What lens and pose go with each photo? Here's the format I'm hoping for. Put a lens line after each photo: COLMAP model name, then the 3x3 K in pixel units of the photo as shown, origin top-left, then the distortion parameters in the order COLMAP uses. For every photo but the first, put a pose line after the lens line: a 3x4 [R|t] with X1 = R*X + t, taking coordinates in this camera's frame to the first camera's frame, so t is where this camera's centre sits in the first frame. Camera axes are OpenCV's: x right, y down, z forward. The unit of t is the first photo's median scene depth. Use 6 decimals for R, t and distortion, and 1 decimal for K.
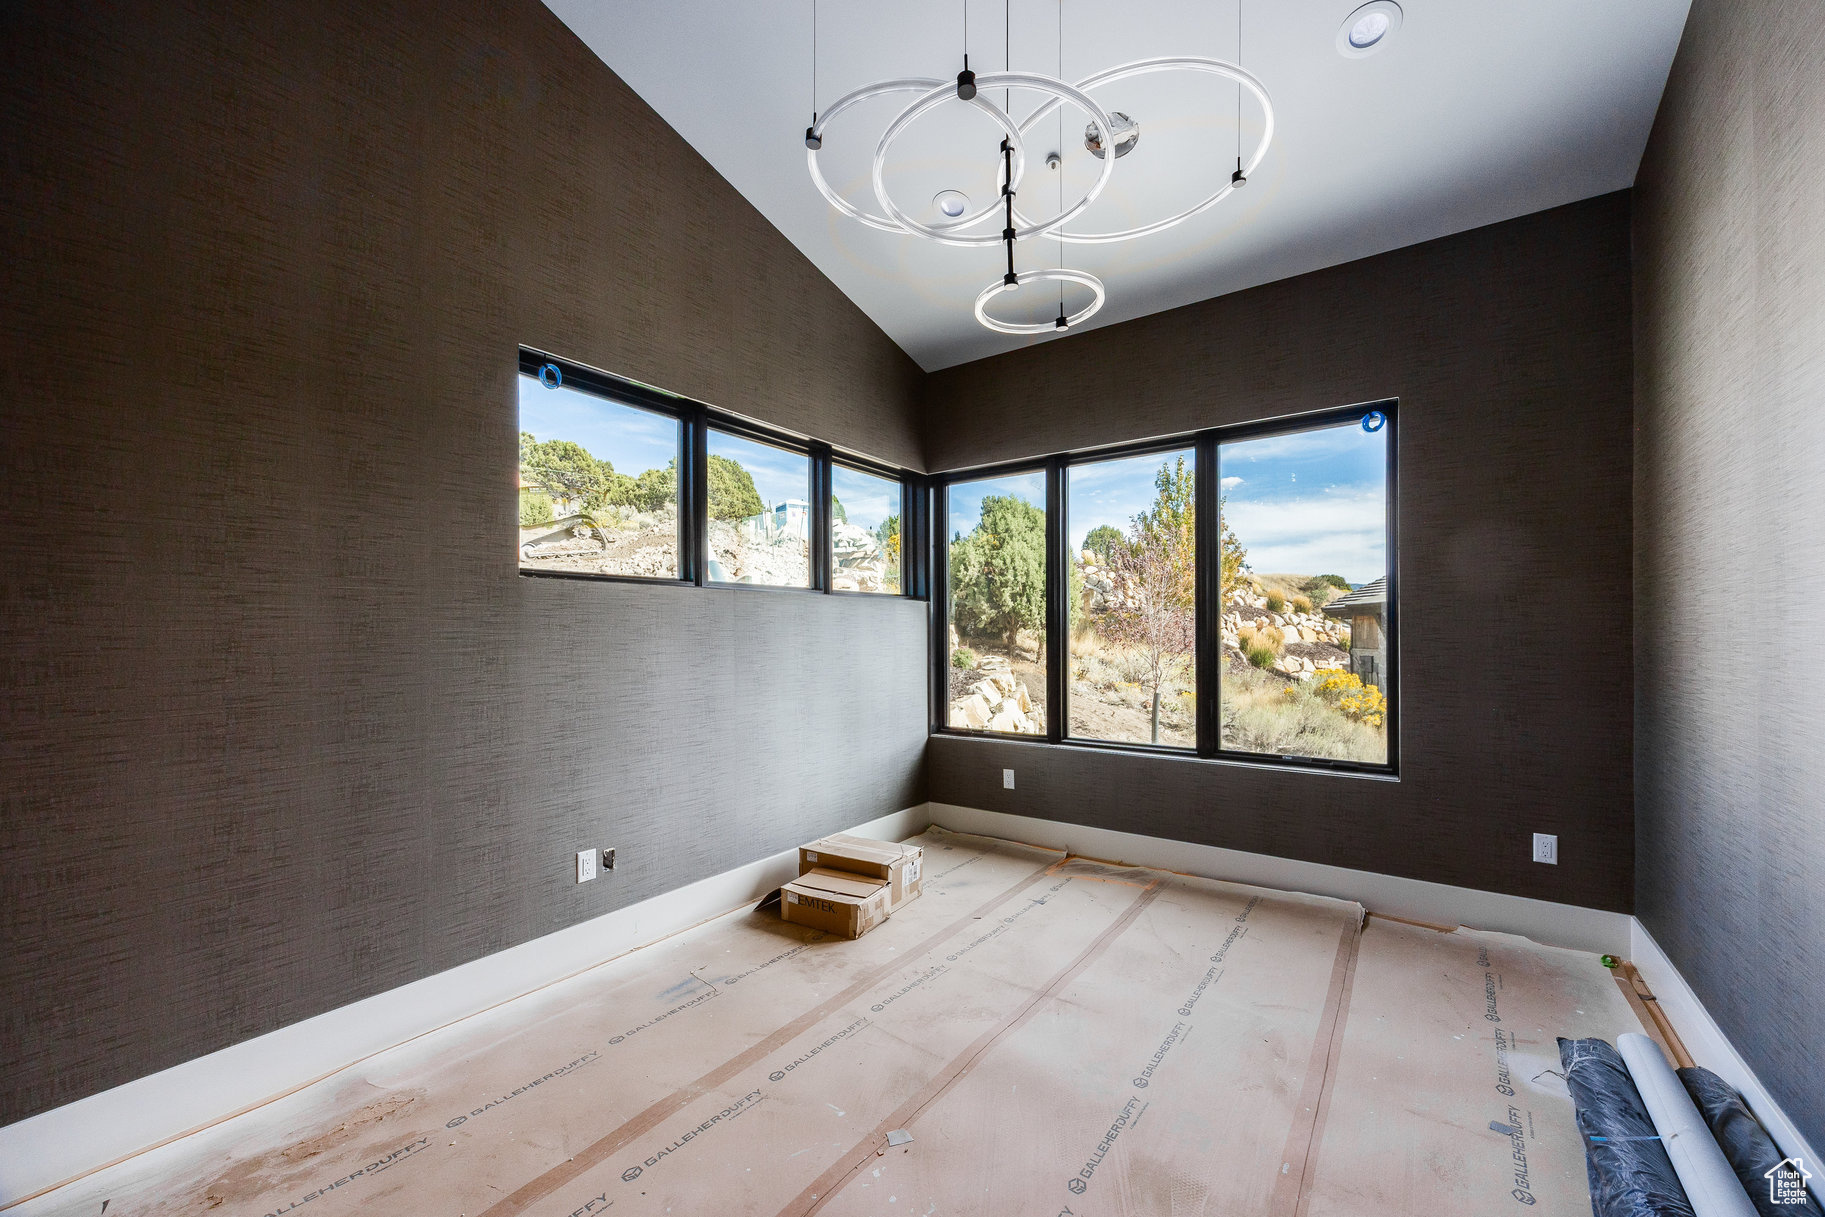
lens RADIAL K [[694.3, 0, 912.5], [0, 694.3, 608.5], [0, 0, 1]] dist [0.000245, 0.000038]
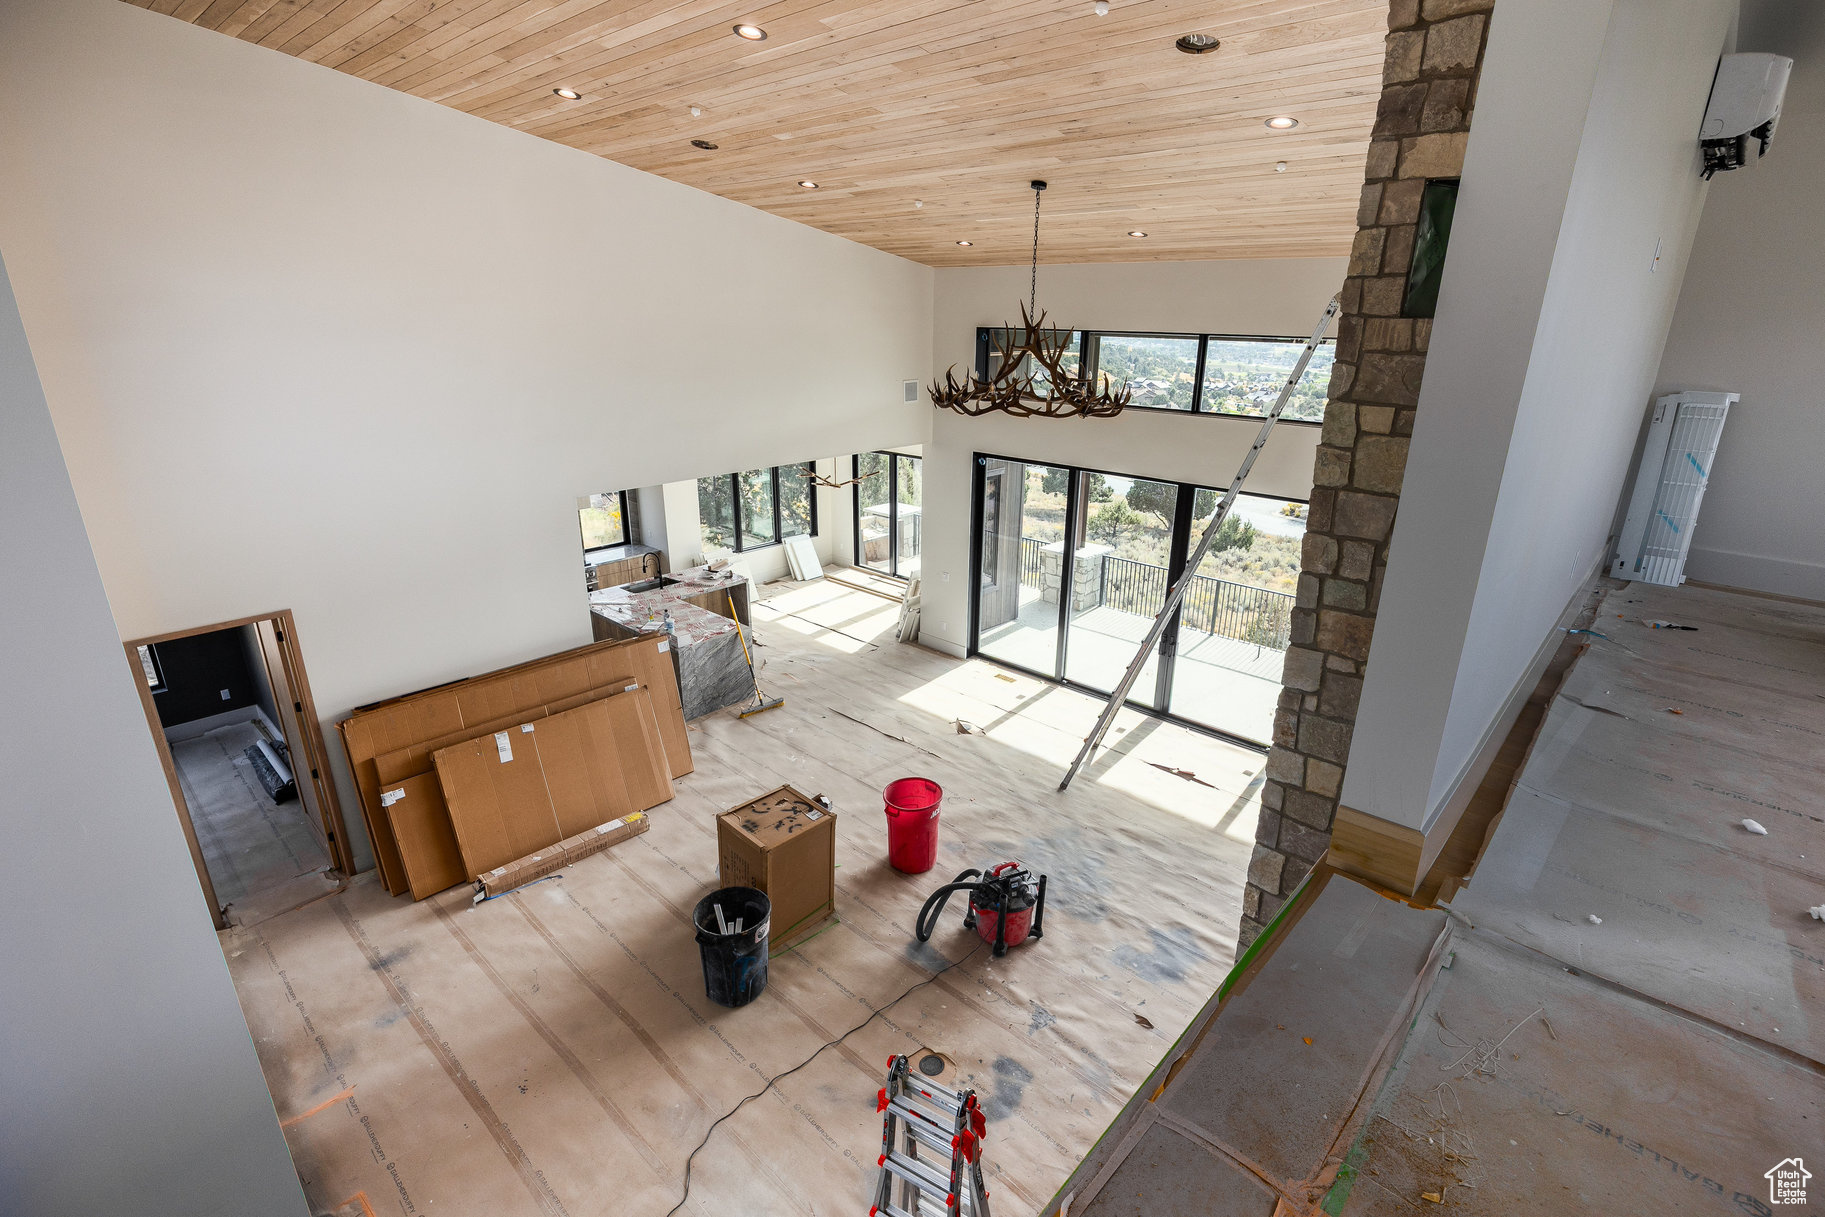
lens RADIAL K [[882.7, 0, 903.9], [0, 882.7, 588.9], [0, 0, 1]] dist [0.000604, -0.000027]
pose [[0.133995, -0.297985, 0.945119, -2.319941], [-0.034339, 0.951751, 0.304944, -1.460106], [-0.990387, -0.073315, 0.117297, -2.469518]]
